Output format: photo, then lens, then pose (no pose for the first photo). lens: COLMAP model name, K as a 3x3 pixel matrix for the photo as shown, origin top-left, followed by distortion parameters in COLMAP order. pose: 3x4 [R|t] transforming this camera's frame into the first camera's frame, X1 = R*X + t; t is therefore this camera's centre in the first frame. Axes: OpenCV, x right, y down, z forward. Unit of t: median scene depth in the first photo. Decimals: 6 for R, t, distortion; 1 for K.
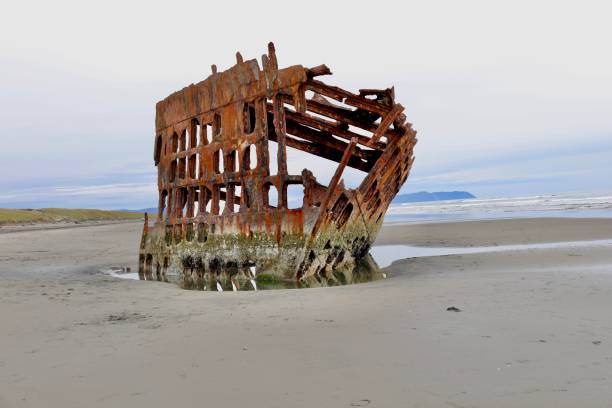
lens RADIAL K [[649.0, 0, 317.6], [0, 649.0, 191.0], [0, 0, 1]] dist [-0.003518, 0.000000]
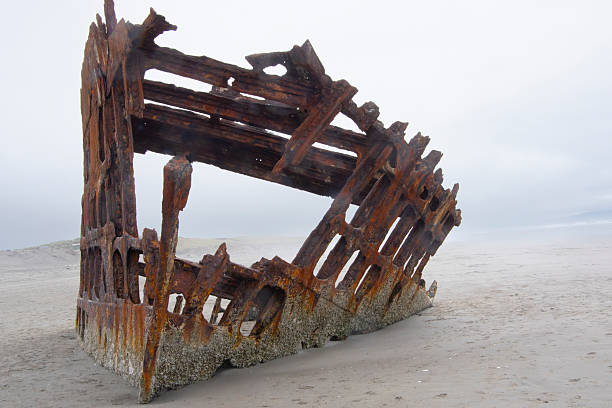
lens RADIAL K [[634.0, 0, 306.0], [0, 634.0, 205.9], [0, 0, 1]] dist [-0.043932, 0.000000]
pose [[0.960161, -0.040556, -0.276490, 0.212250], [0.035786, 0.999111, -0.022277, -0.031080], [0.277147, 0.011495, 0.960759, 0.516309]]
